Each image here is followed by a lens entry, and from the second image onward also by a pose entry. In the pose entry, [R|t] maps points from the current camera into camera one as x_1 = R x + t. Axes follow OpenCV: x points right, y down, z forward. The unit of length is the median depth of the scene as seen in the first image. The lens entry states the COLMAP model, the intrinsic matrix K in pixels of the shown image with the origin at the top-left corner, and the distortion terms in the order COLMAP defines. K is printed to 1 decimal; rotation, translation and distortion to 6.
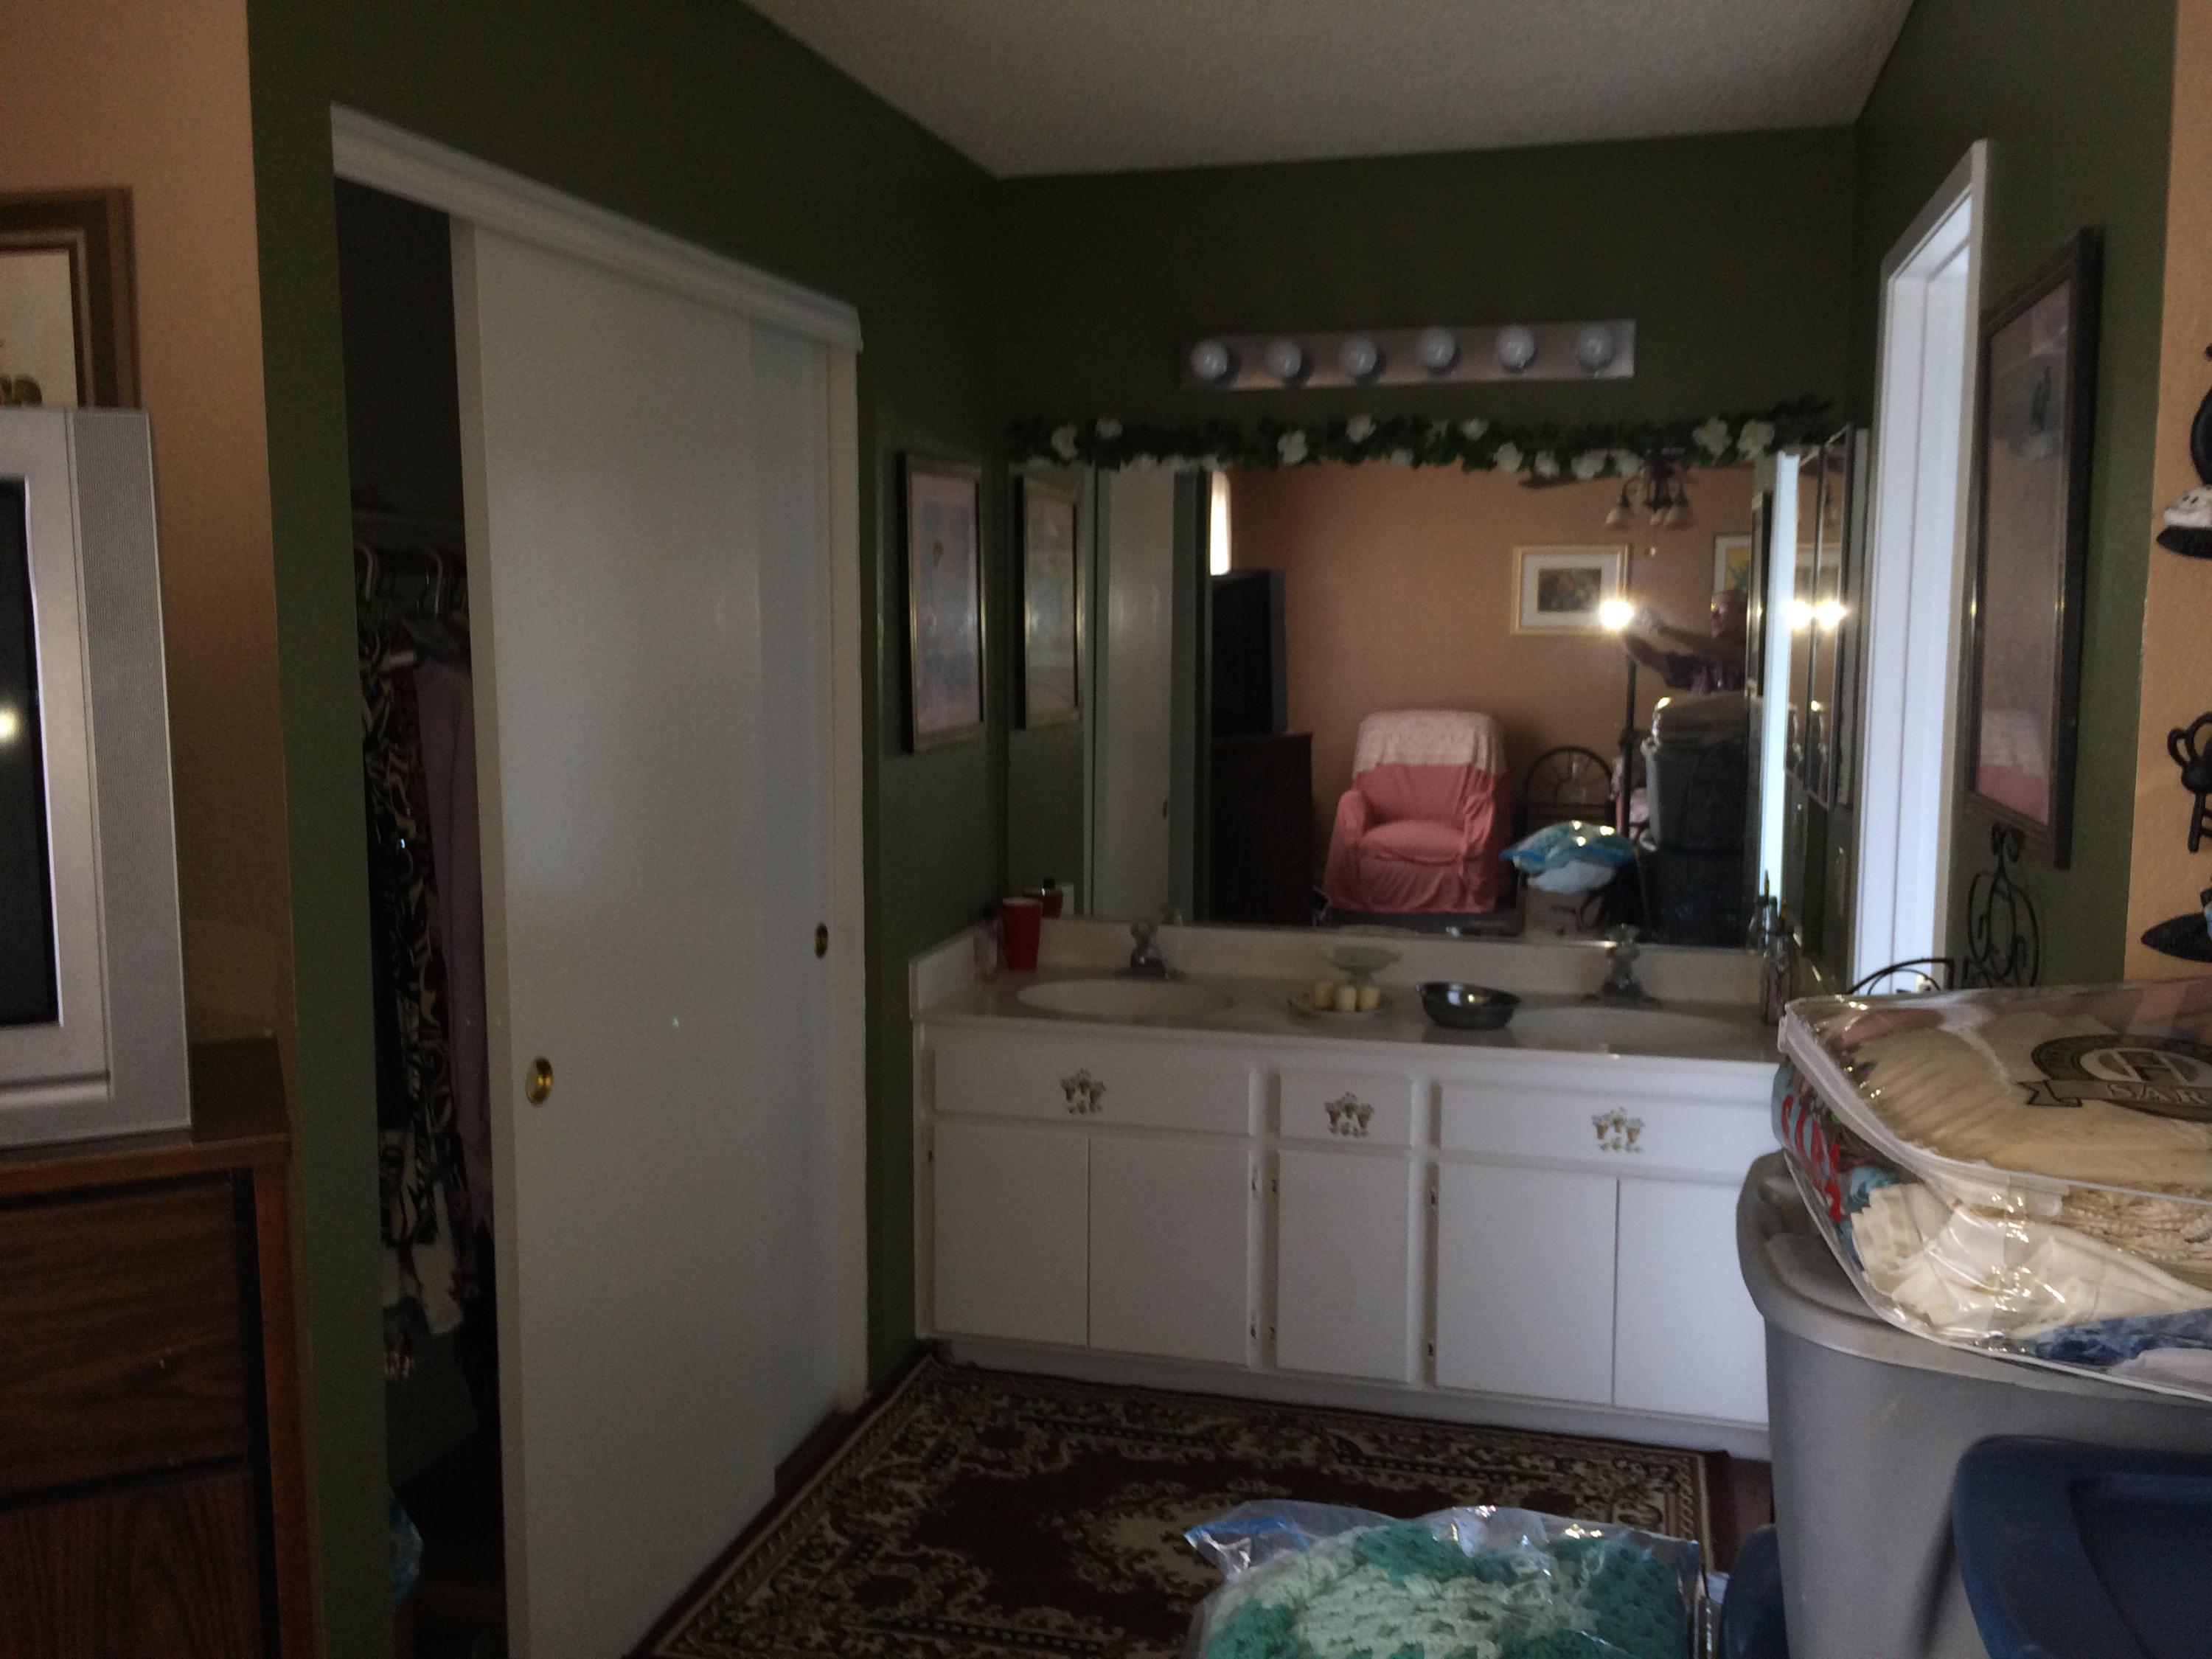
lens RADIAL K [[1878.2, 0, 1106.0], [0, 1878.2, 829.5], [0, 0, 1]] dist [0.097211, -0.153906]
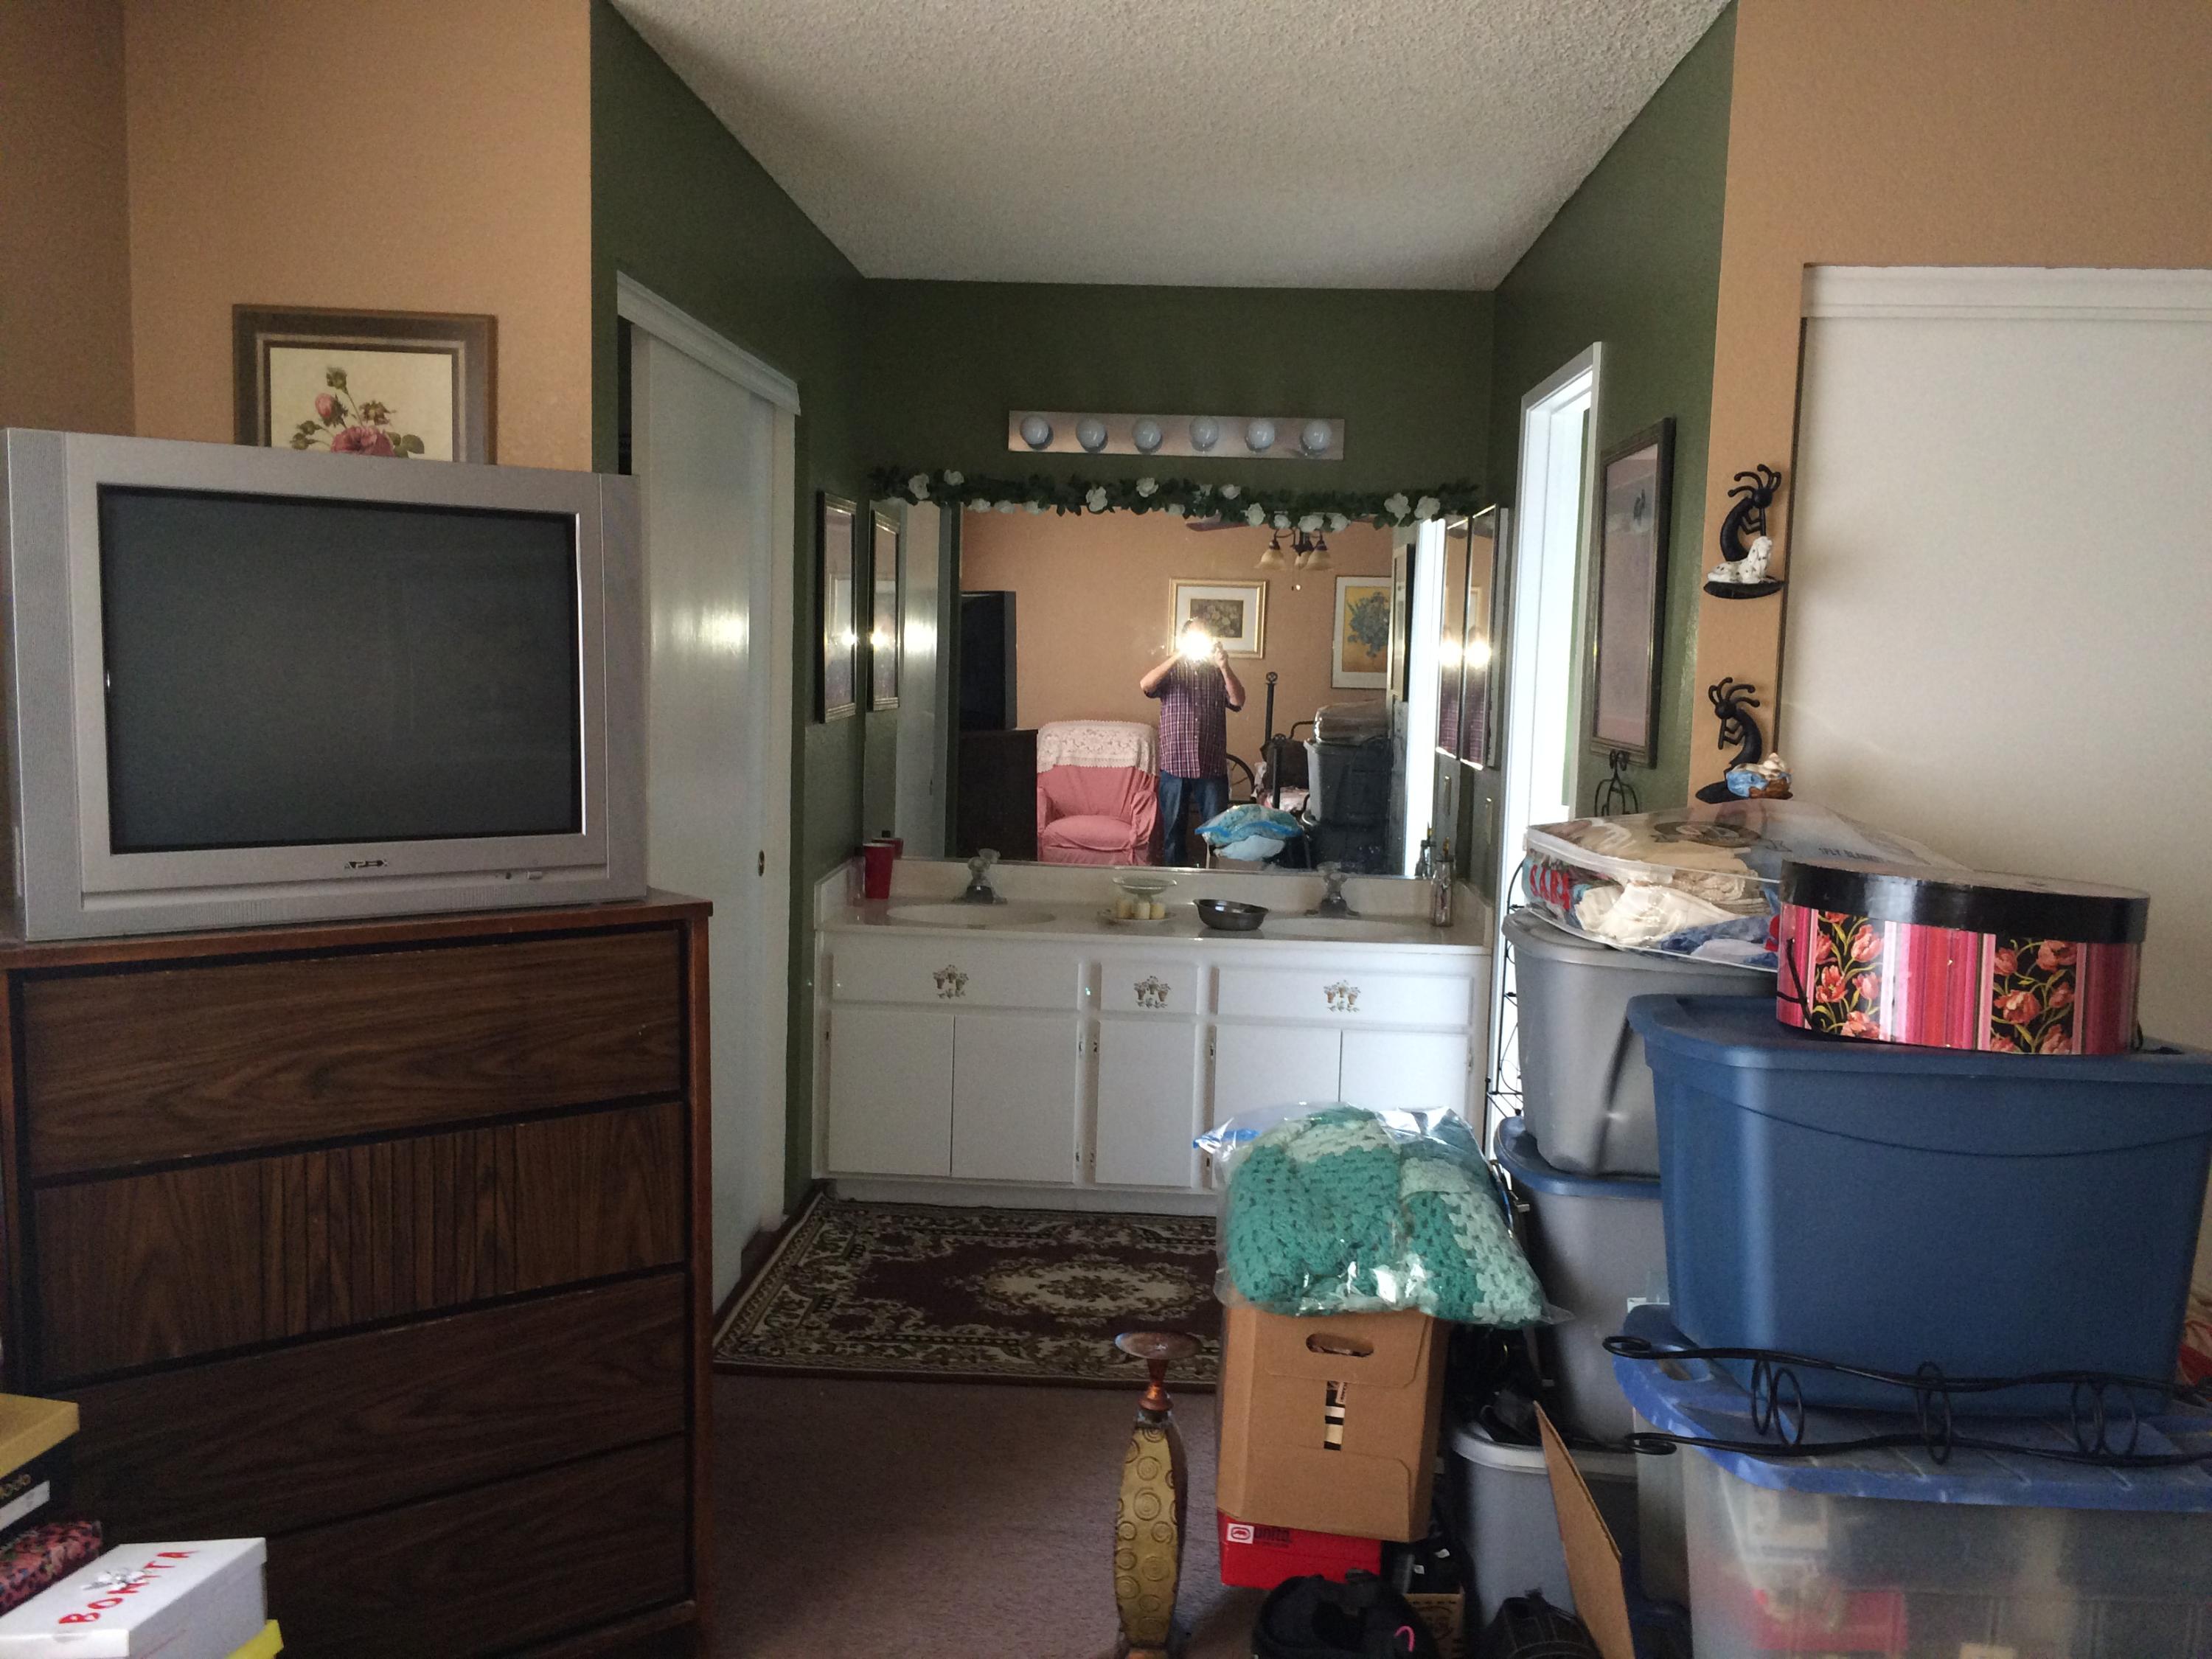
lens RADIAL K [[1878.2, 0, 1106.0], [0, 1878.2, 829.5], [0, 0, 1]] dist [0.097211, -0.153906]
pose [[0.976928, 0.004863, 0.213513, -0.194072], [-0.002271, 0.999921, -0.012384, 0.050826], [-0.213556, 0.011613, 0.976862, -0.321519]]
